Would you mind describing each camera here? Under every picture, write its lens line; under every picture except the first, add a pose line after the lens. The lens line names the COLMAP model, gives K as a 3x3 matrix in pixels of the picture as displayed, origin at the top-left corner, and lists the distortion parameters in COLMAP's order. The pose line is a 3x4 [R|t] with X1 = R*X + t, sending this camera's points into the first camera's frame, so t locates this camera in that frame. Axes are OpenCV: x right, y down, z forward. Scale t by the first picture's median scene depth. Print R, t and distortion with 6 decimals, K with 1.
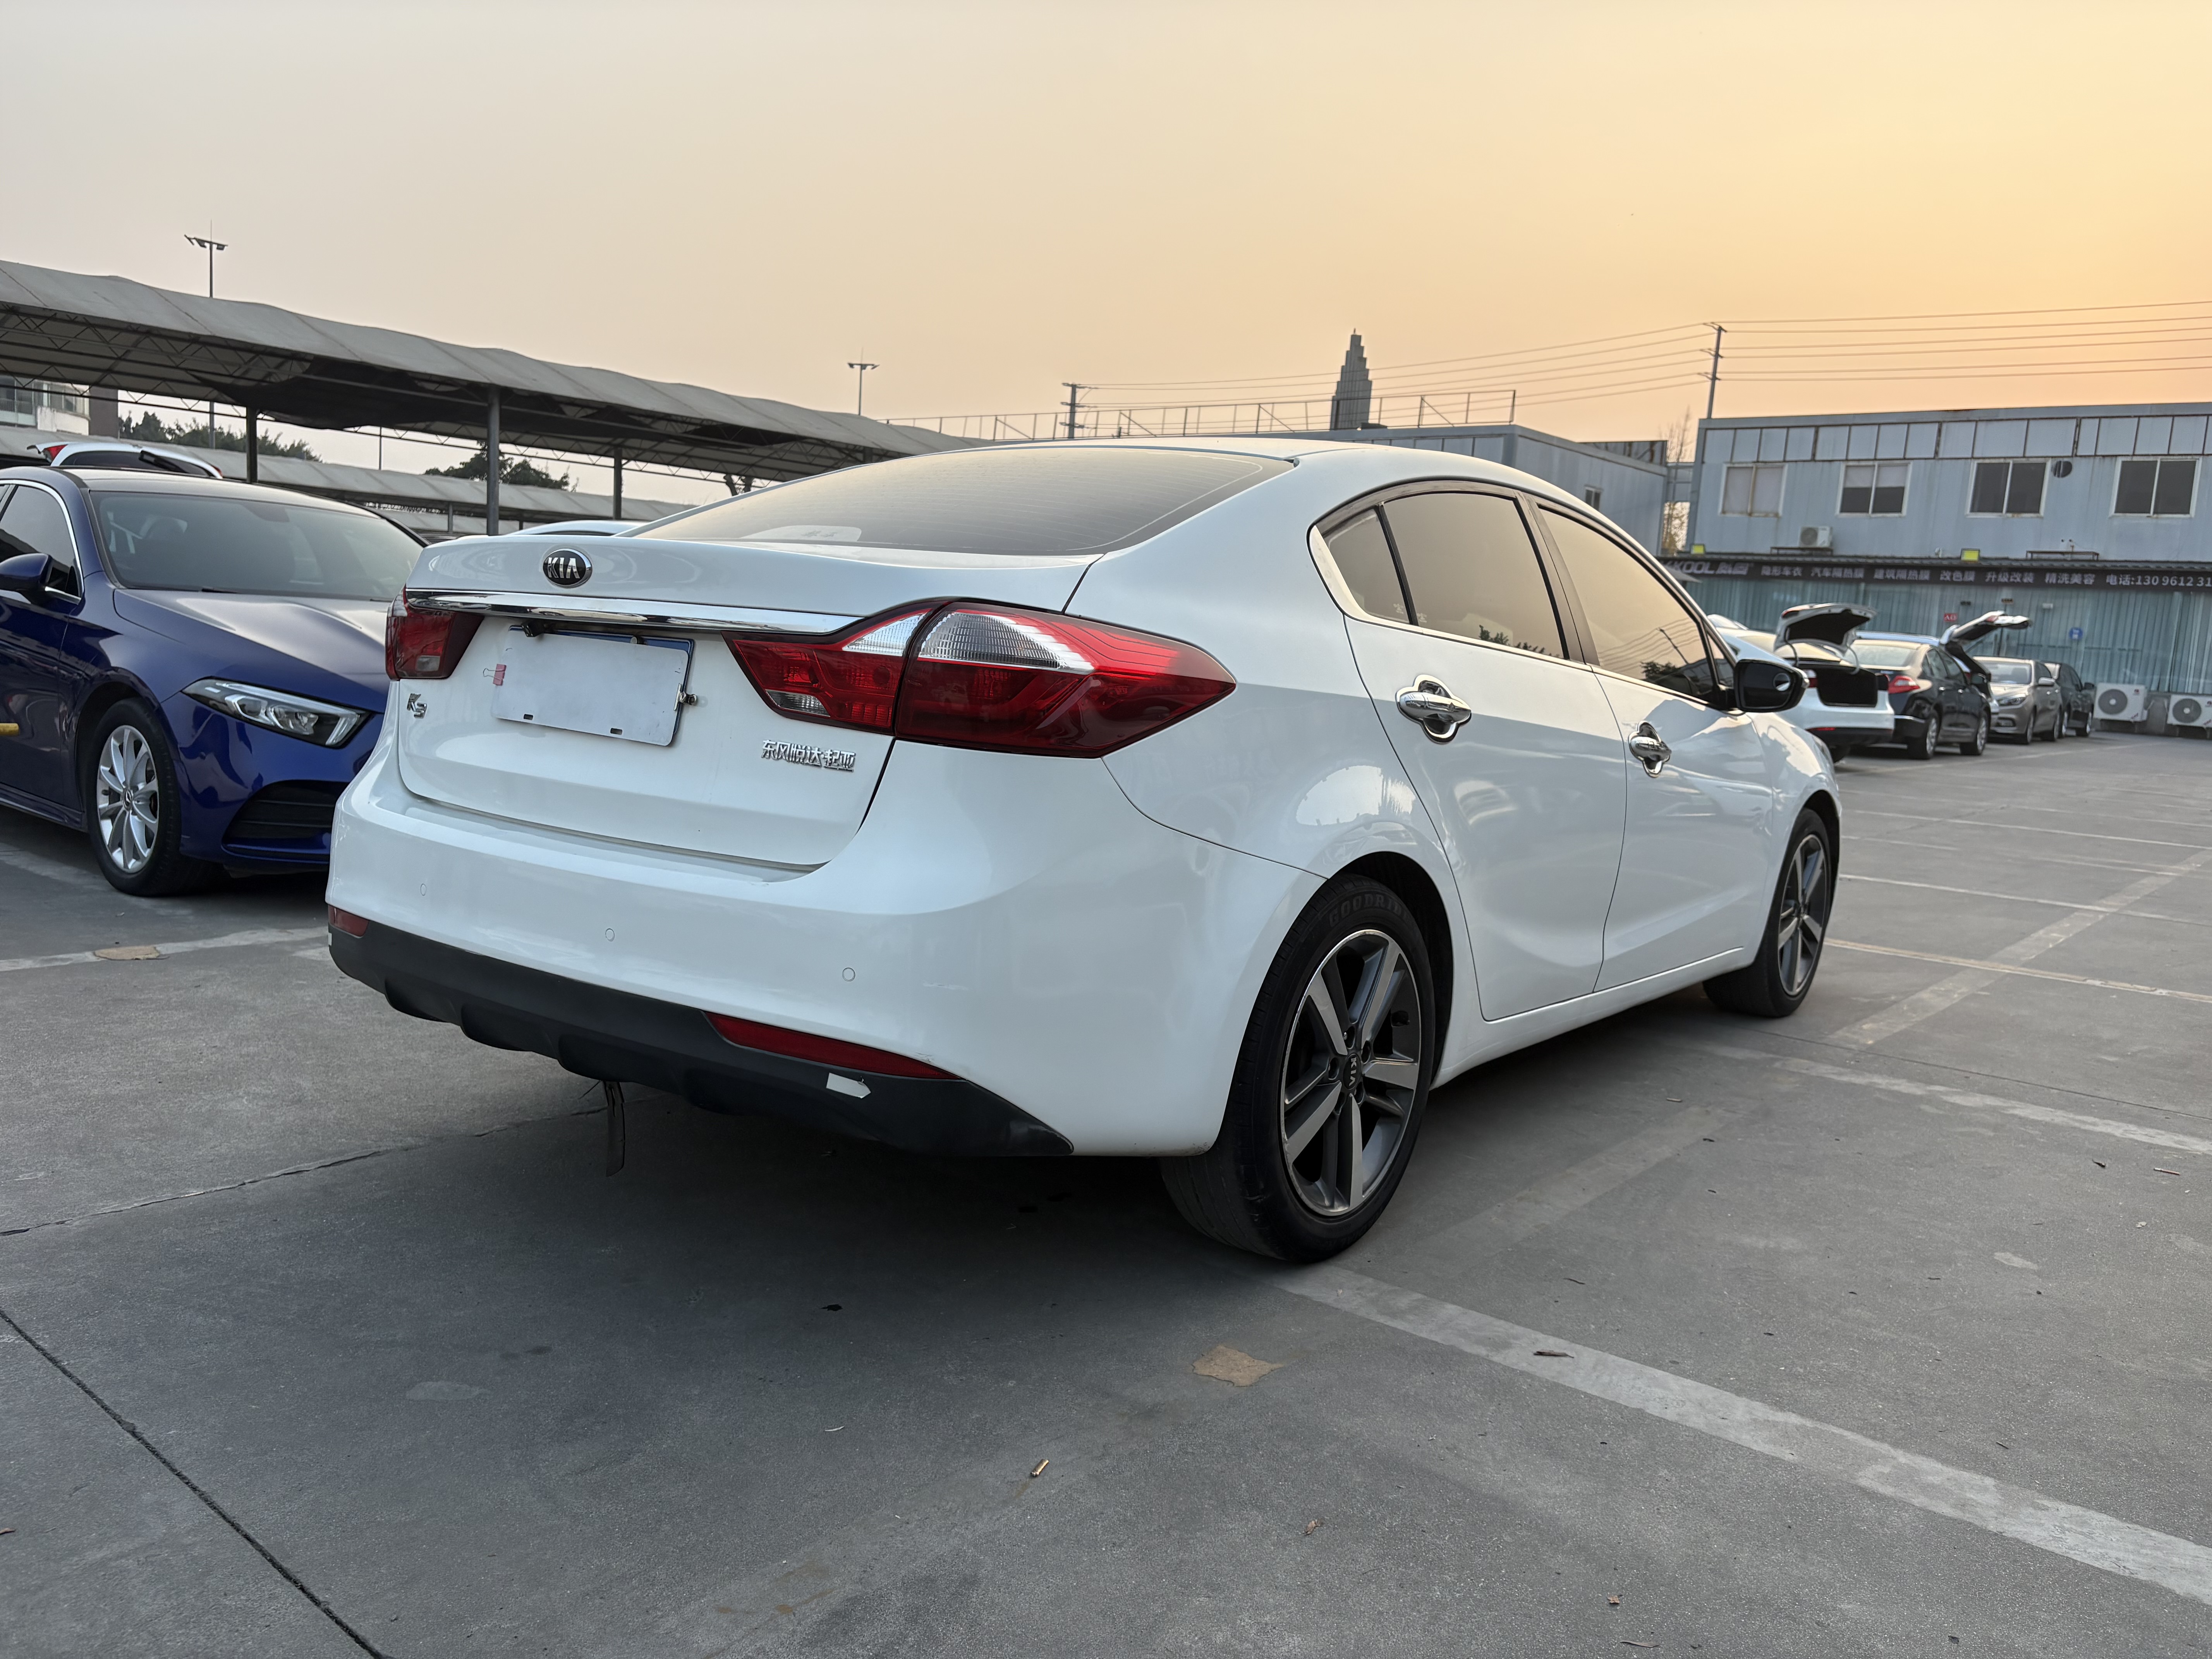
lens RADIAL K [[1688.2, 0, 1108.2], [0, 1688.2, 834.6], [0, 0, 1]] dist [0.039892, -0.038067]
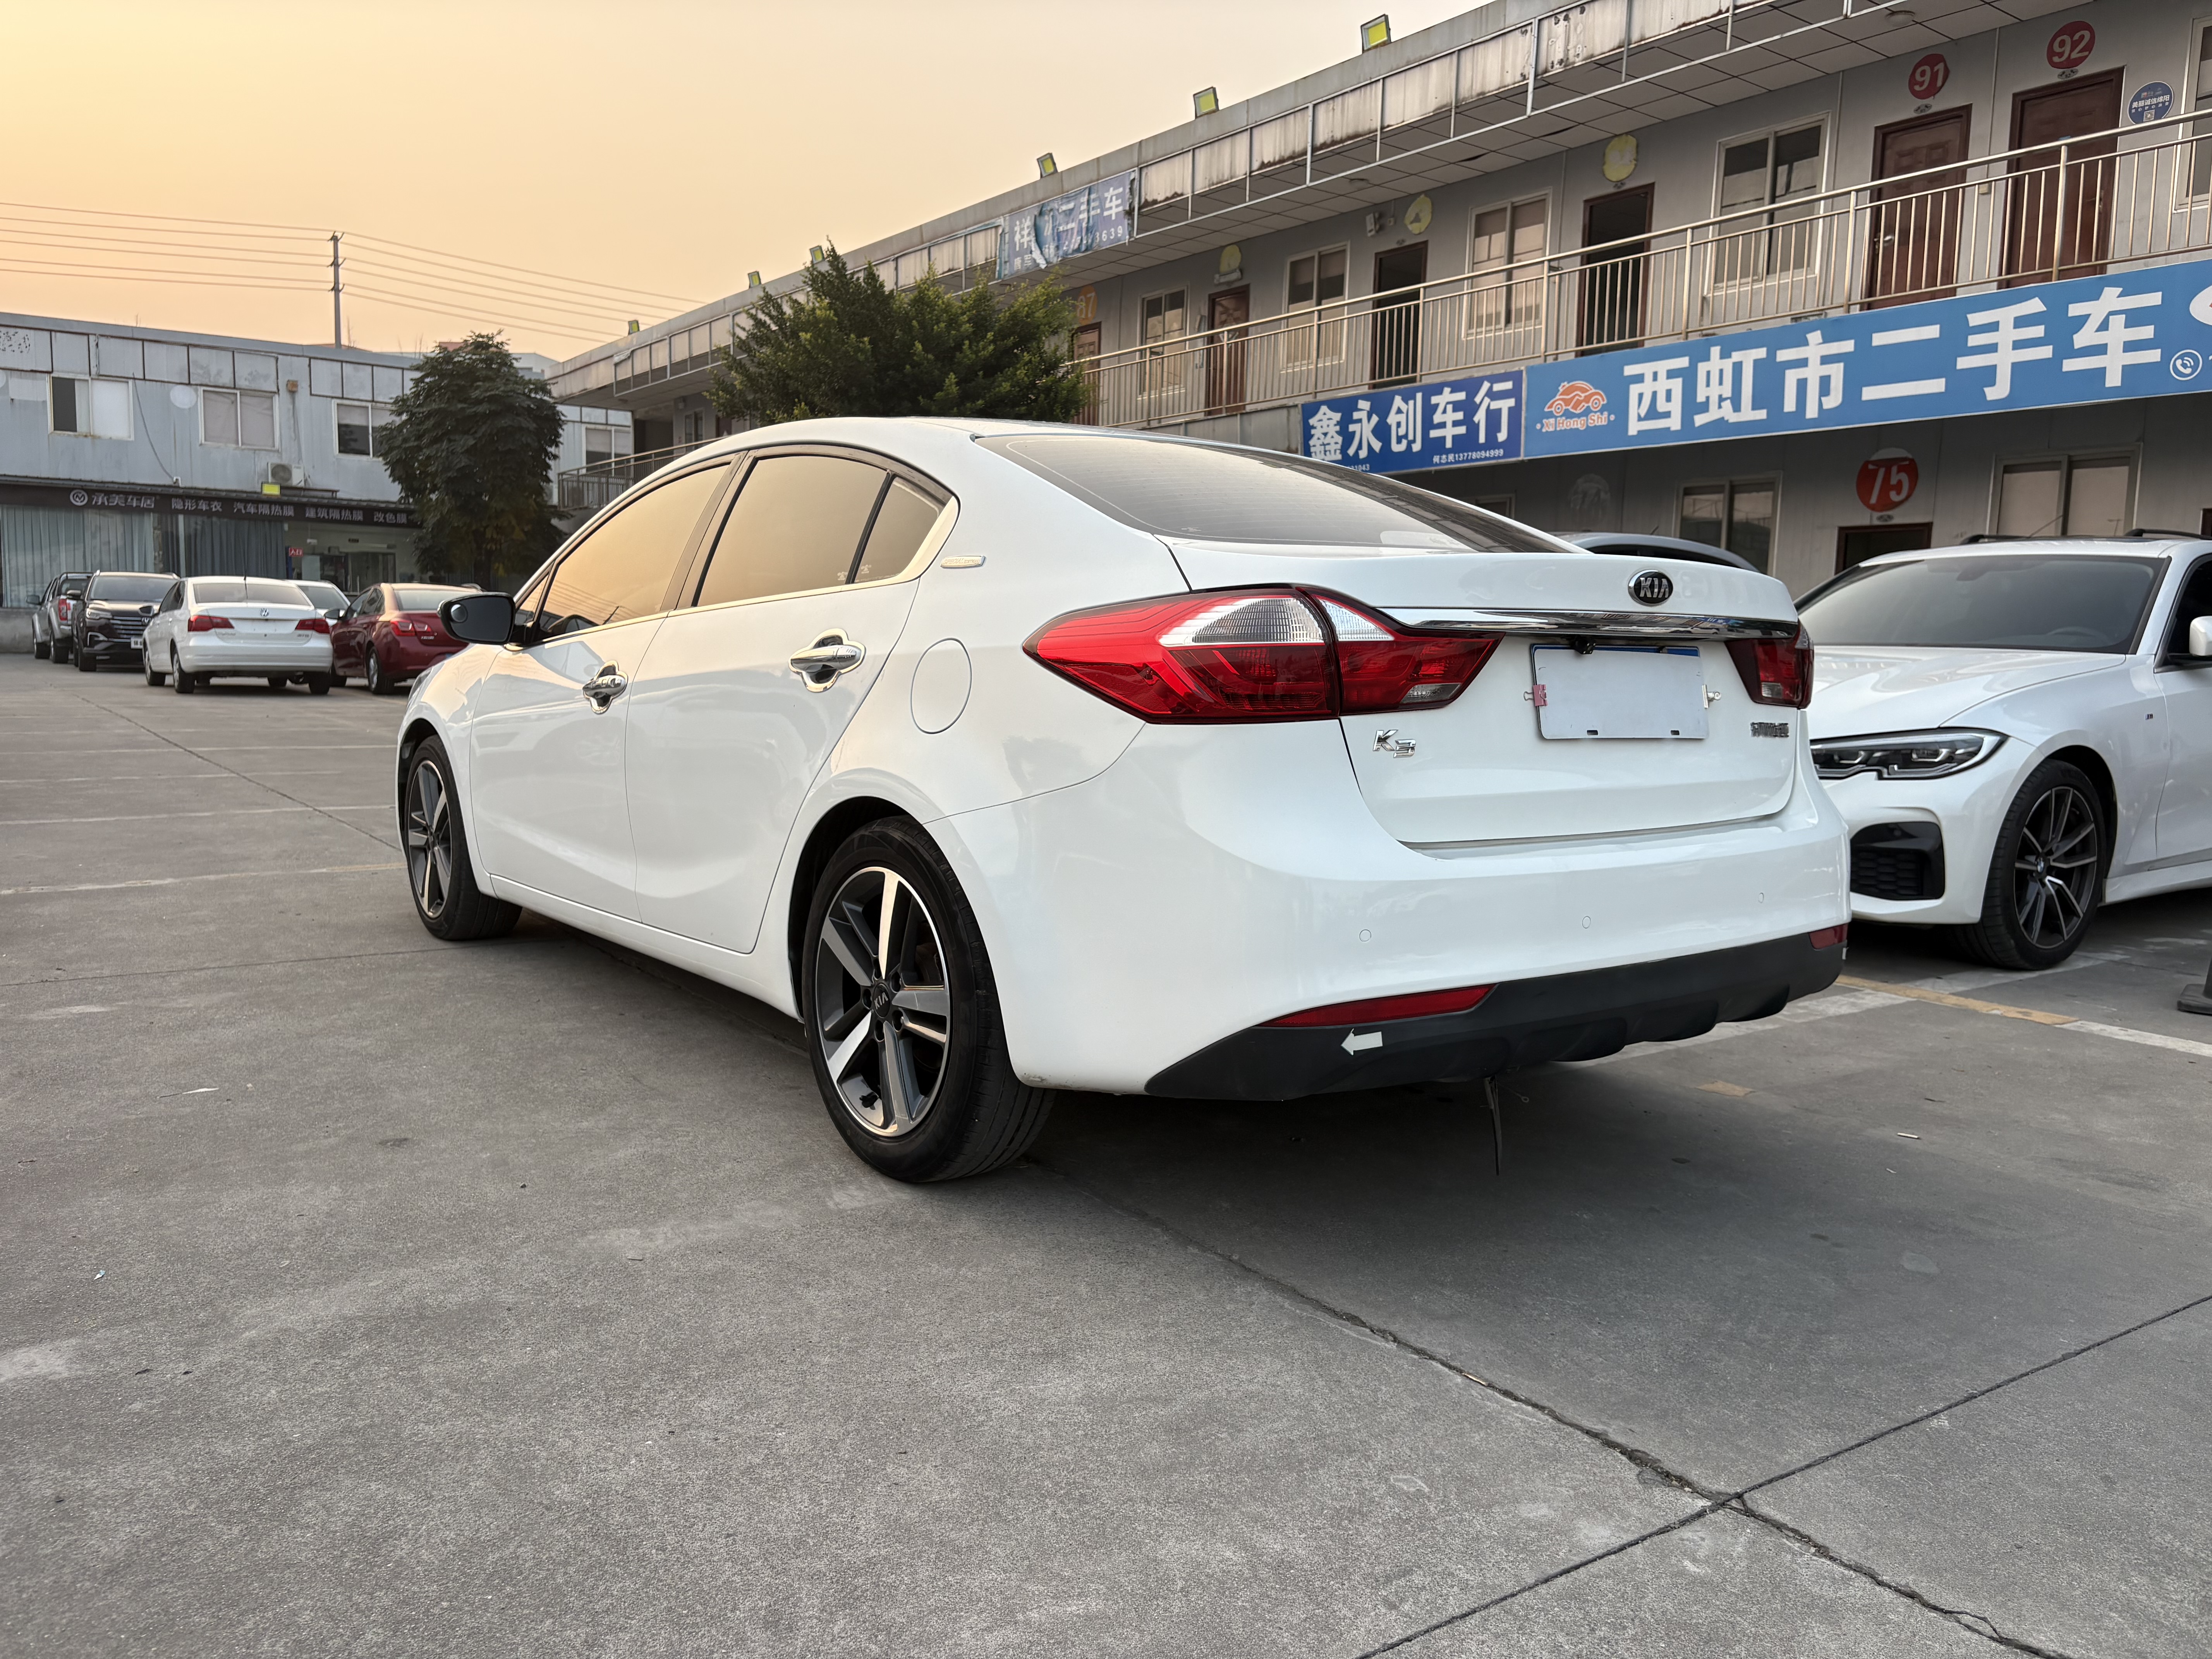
lens RADIAL K [[1688.2, 0, 1108.2], [0, 1688.2, 834.6], [0, 0, 1]] dist [0.039892, -0.038067]
pose [[0.264786, -0.162715, 0.950480, -1.044504], [0.107436, 0.984502, 0.138610, -0.136090], [-0.958304, 0.065413, 0.278164, 0.745021]]
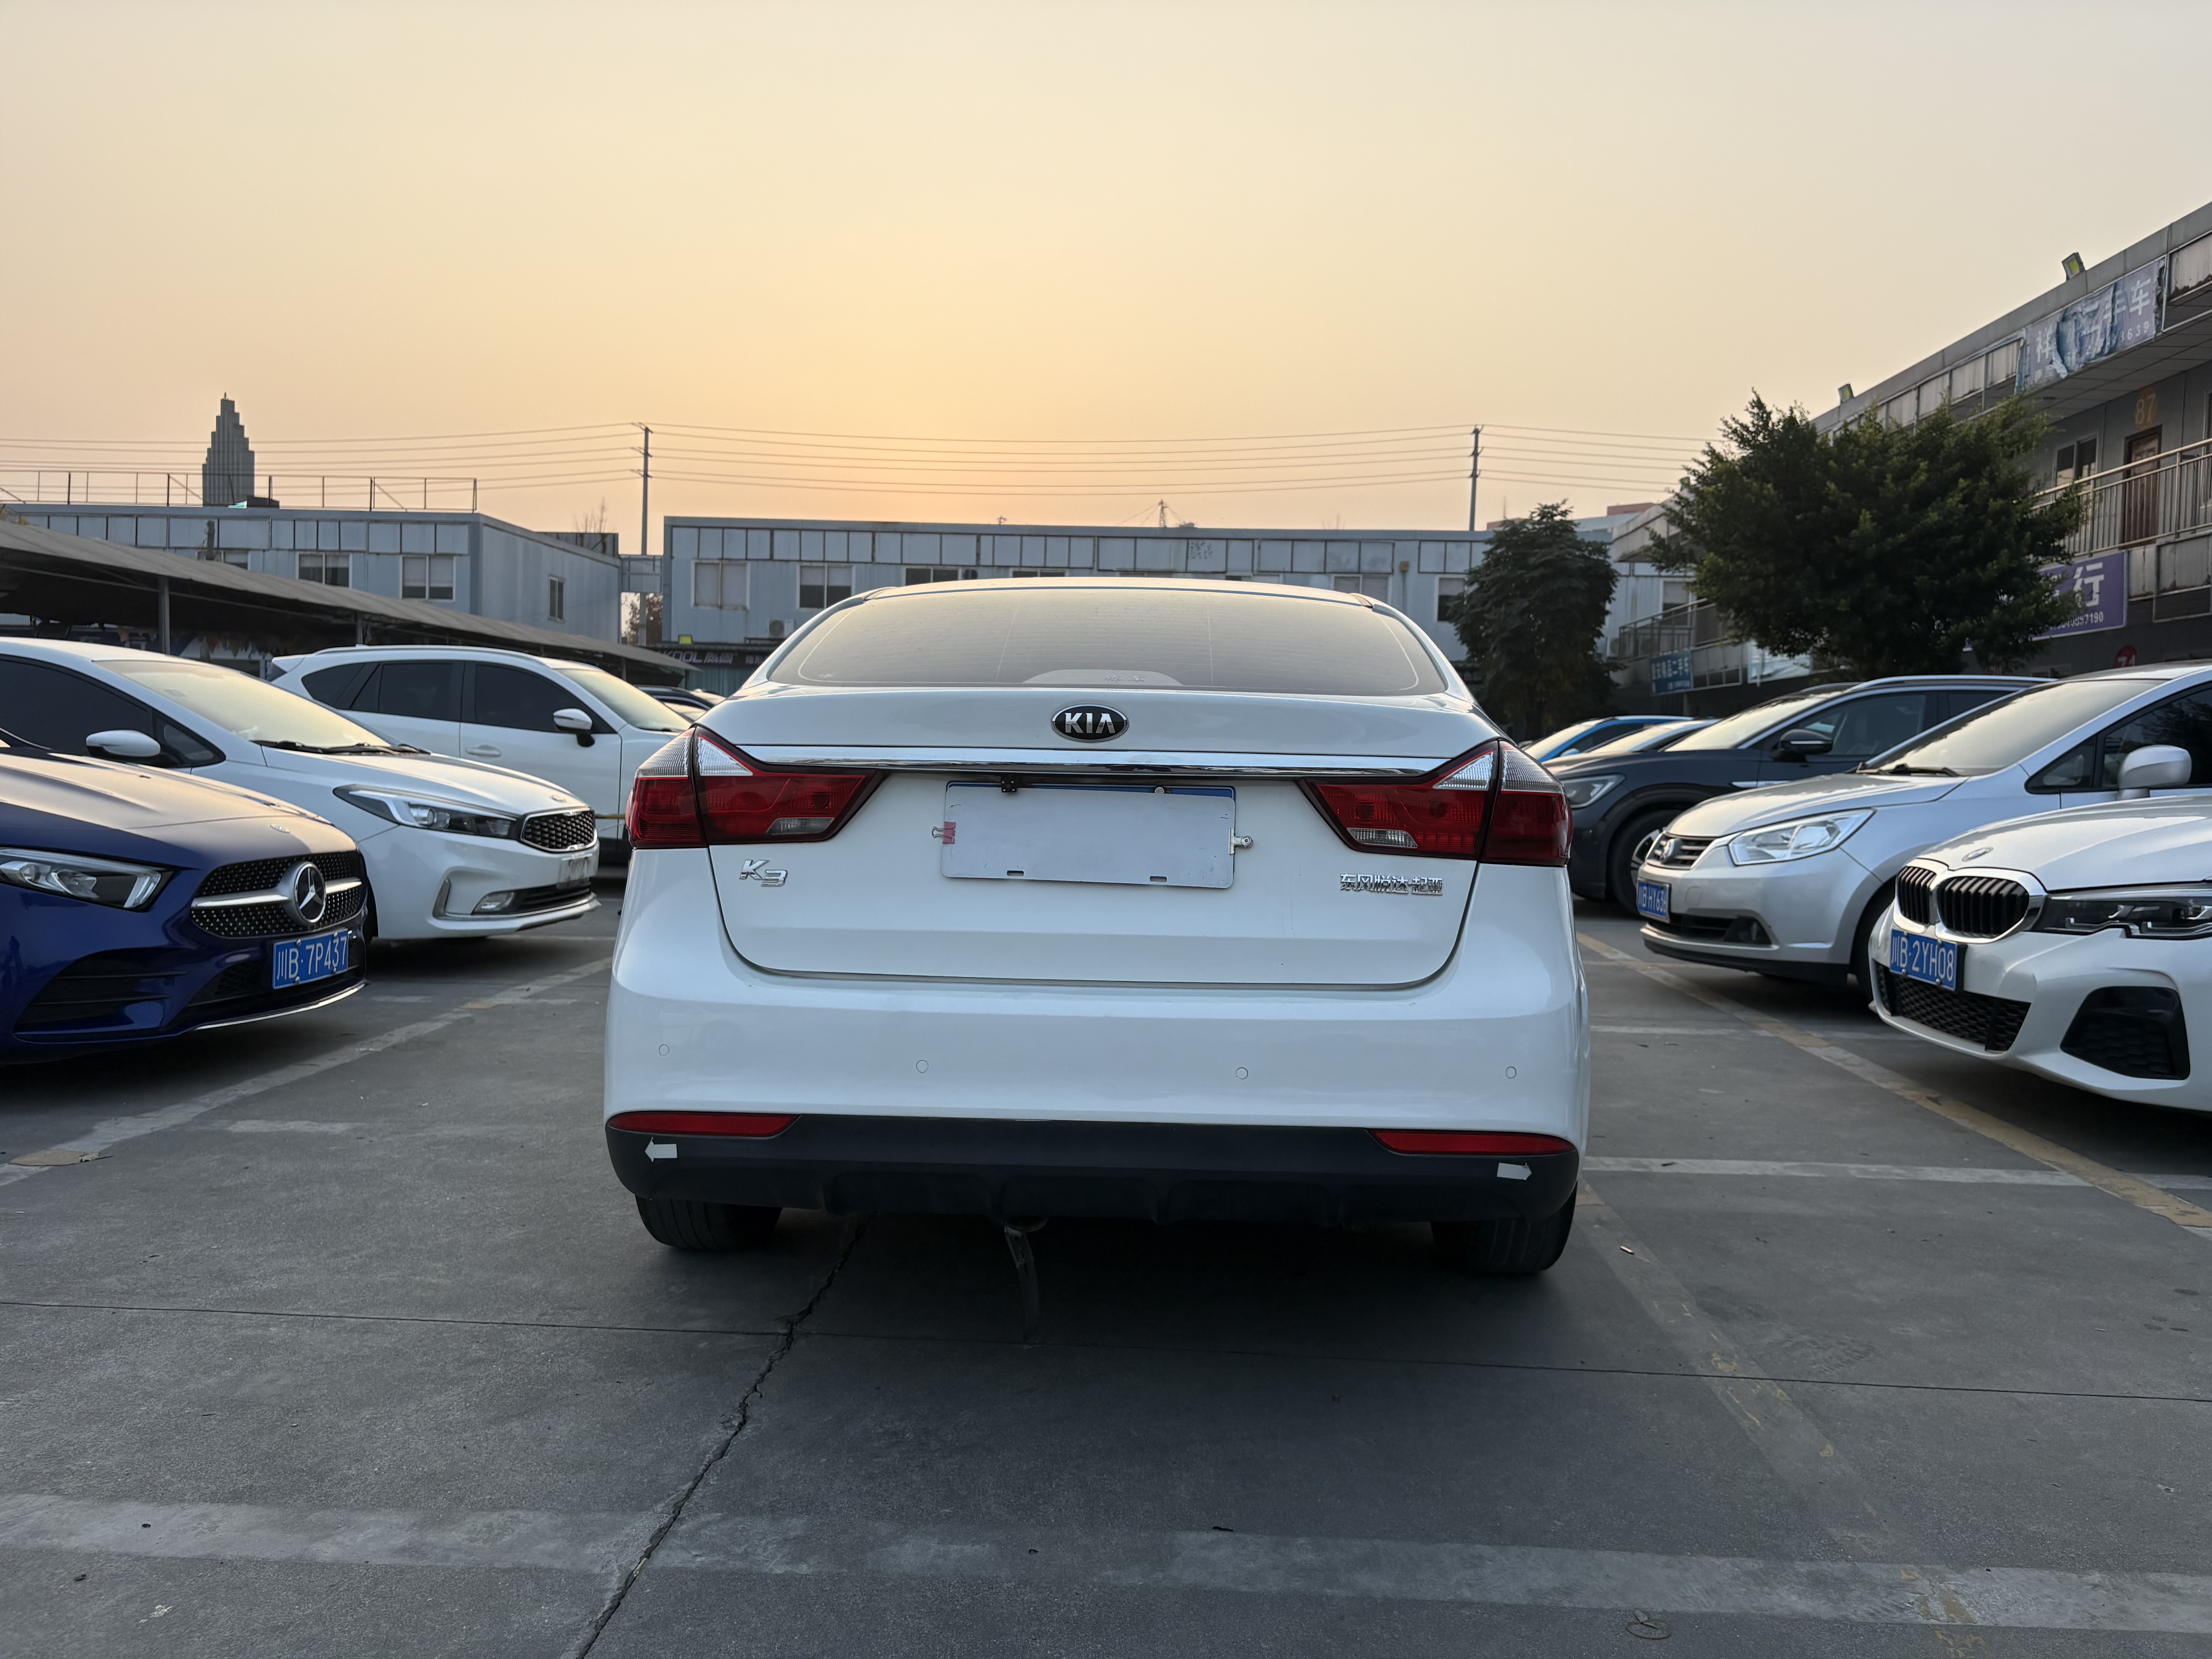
lens RADIAL K [[1688.2, 0, 1108.2], [0, 1688.2, 834.6], [0, 0, 1]] dist [0.039892, -0.038067]
pose [[0.805022, -0.067210, 0.589425, -0.851600], [0.095210, 0.995320, -0.016543, -0.040481], [-0.585555, 0.069437, 0.807653, -0.066236]]
